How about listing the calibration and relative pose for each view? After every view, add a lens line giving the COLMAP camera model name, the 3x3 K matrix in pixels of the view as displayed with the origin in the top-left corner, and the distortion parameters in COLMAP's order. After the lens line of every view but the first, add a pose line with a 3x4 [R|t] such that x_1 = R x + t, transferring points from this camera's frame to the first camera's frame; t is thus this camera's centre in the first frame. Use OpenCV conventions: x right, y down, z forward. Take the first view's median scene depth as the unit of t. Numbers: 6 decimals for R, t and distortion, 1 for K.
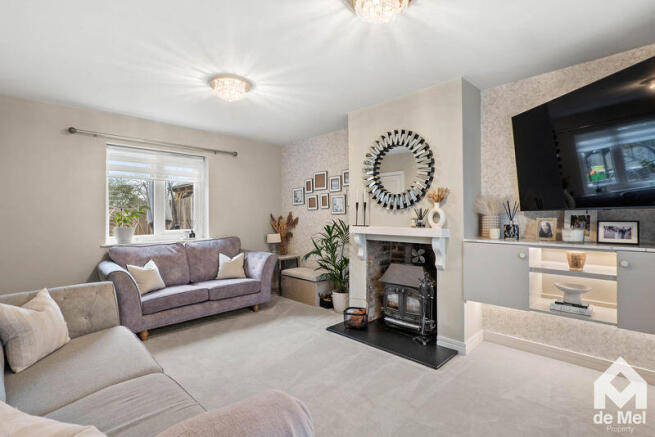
lens RADIAL K [[315.0, 0, 327.5], [0, 315.0, 218.5], [0, 0, 1]] dist [-0.000502, -0.000193]
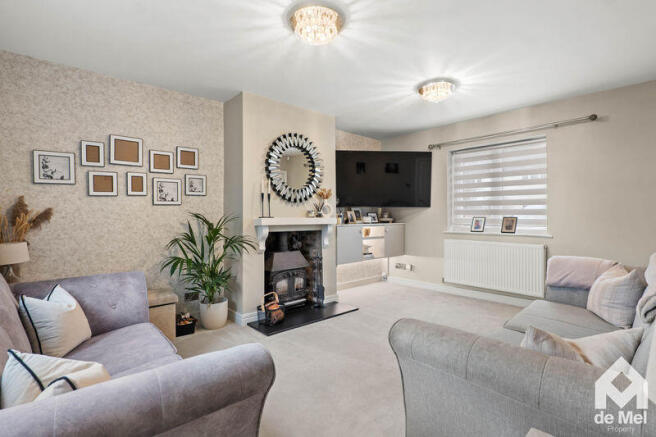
lens RADIAL K [[315.5, 0, 328.0], [0, 315.5, 218.5], [0, 0, 1]] dist [-0.000502, -0.000193]
pose [[0.048495, 0.002248, 0.998821, -0.908351], [0.017346, 0.999845, -0.003093, 0.034536], [-0.998673, 0.017476, 0.048449, 0.821834]]
